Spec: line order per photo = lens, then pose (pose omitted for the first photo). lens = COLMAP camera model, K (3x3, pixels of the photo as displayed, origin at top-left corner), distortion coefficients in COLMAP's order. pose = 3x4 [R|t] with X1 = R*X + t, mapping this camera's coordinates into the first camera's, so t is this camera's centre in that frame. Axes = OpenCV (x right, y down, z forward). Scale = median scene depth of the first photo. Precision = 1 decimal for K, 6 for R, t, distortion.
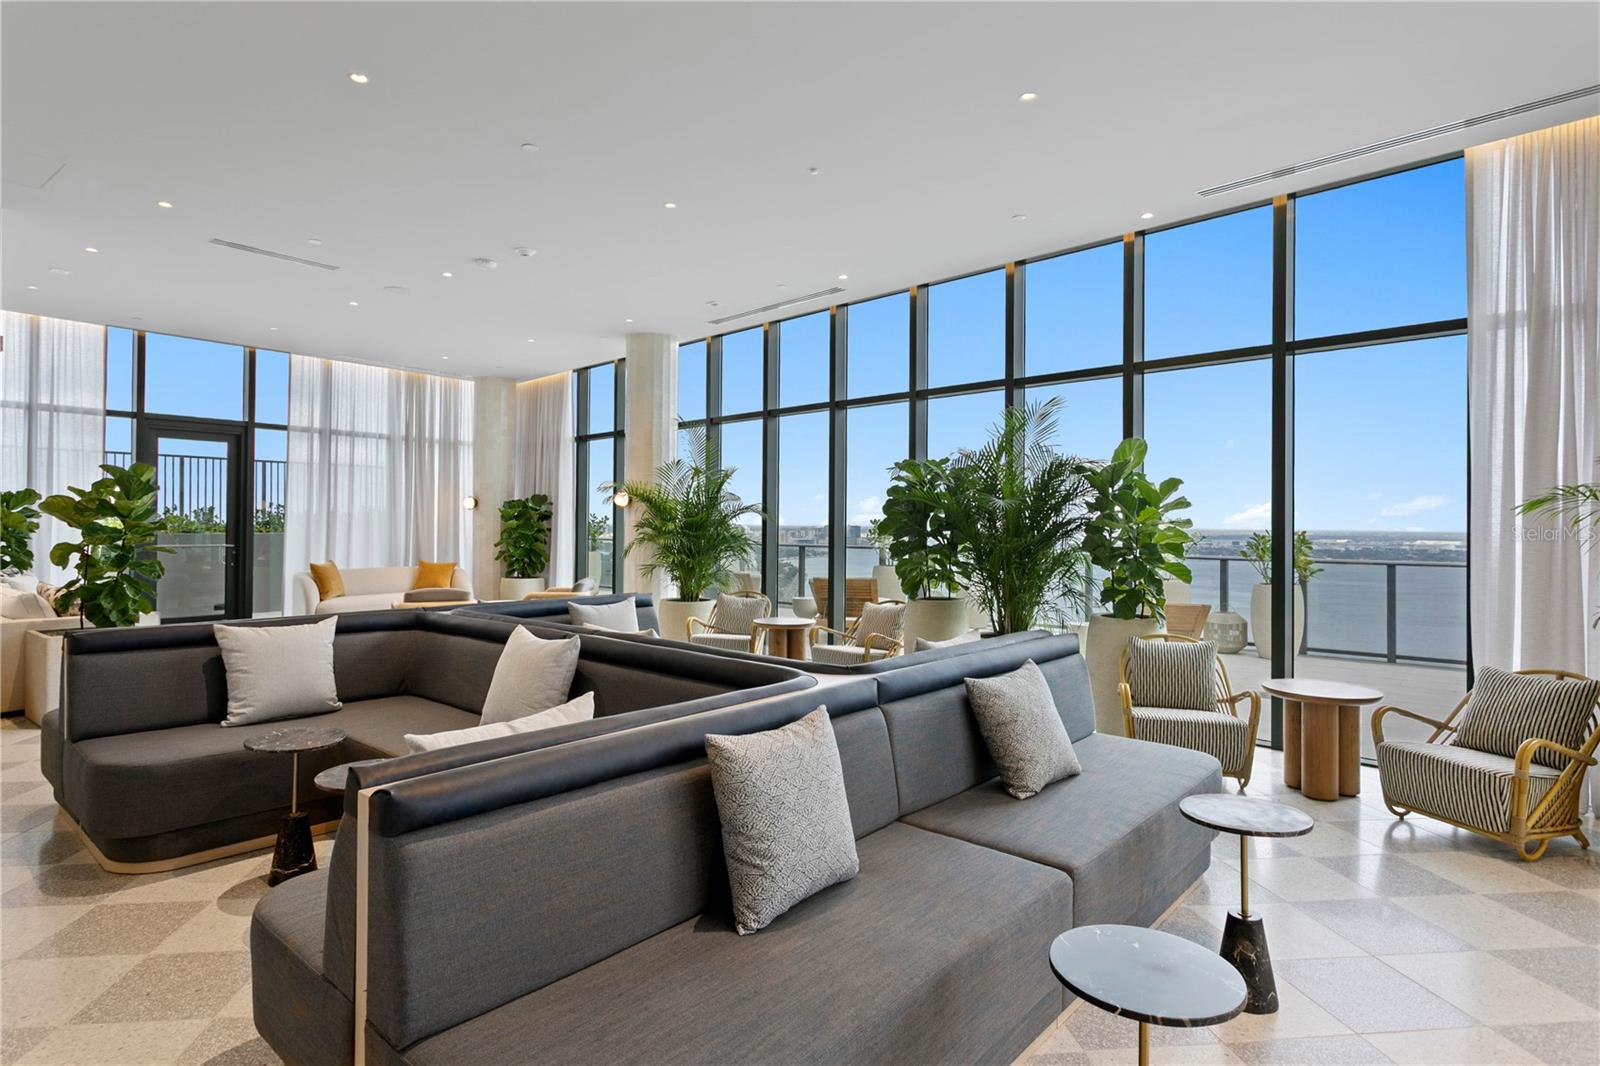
lens RADIAL K [[876.1, 0, 795.1], [0, 876.1, 519.4], [0, 0, 1]] dist [0.003461, 0.001220]
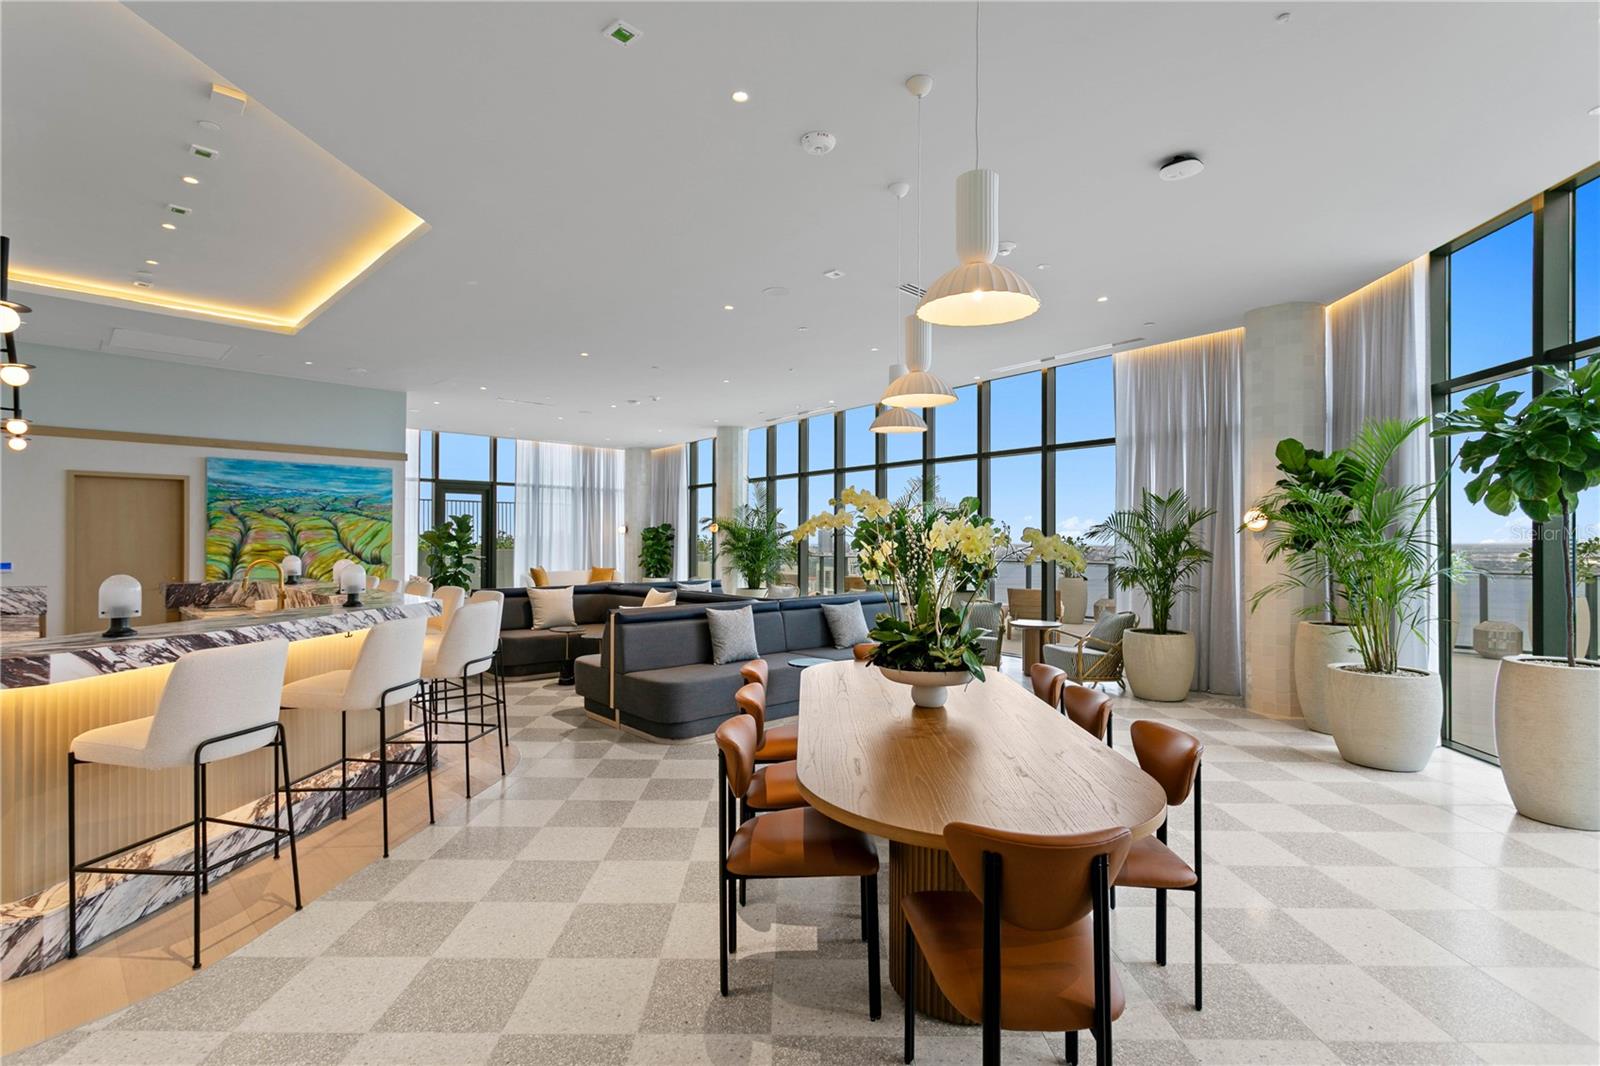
lens RADIAL K [[694.6, 0, 799.6], [0, 694.6, 539.5], [0, 0, 1]] dist [0.000140, 0.000065]
pose [[0.995066, -0.006055, -0.099028, 0.139468], [0.006341, 0.999977, 0.002573, -0.005364], [0.099010, -0.003188, 0.995081, -0.430713]]
